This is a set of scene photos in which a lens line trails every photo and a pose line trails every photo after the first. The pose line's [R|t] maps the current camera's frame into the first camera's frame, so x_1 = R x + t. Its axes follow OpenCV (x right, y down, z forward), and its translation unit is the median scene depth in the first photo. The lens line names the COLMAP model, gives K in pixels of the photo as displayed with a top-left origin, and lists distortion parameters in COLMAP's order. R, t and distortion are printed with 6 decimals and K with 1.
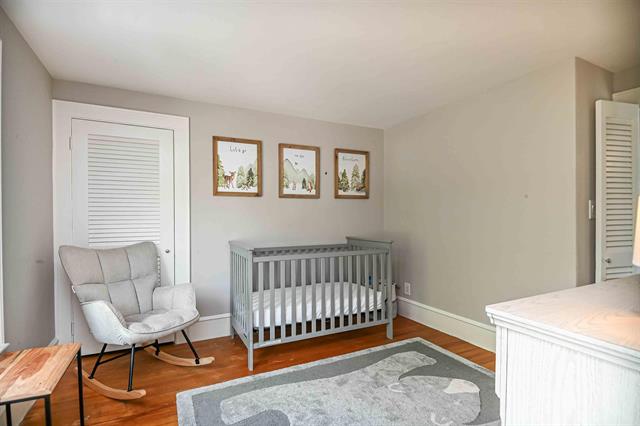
lens RADIAL K [[316.4, 0, 316.2], [0, 316.4, 217.9], [0, 0, 1]] dist [0.011854, -0.017556]
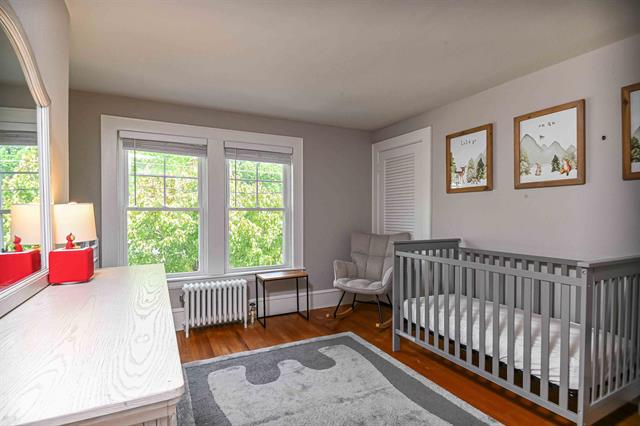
lens RADIAL K [[316.4, 0, 316.2], [0, 316.4, 217.9], [0, 0, 1]] dist [0.011854, -0.017556]
pose [[0.000359, 0.015839, -0.999874, 0.674843], [-0.004845, 0.999863, 0.015837, -0.003354], [0.999988, 0.004838, 0.000436, 0.539735]]
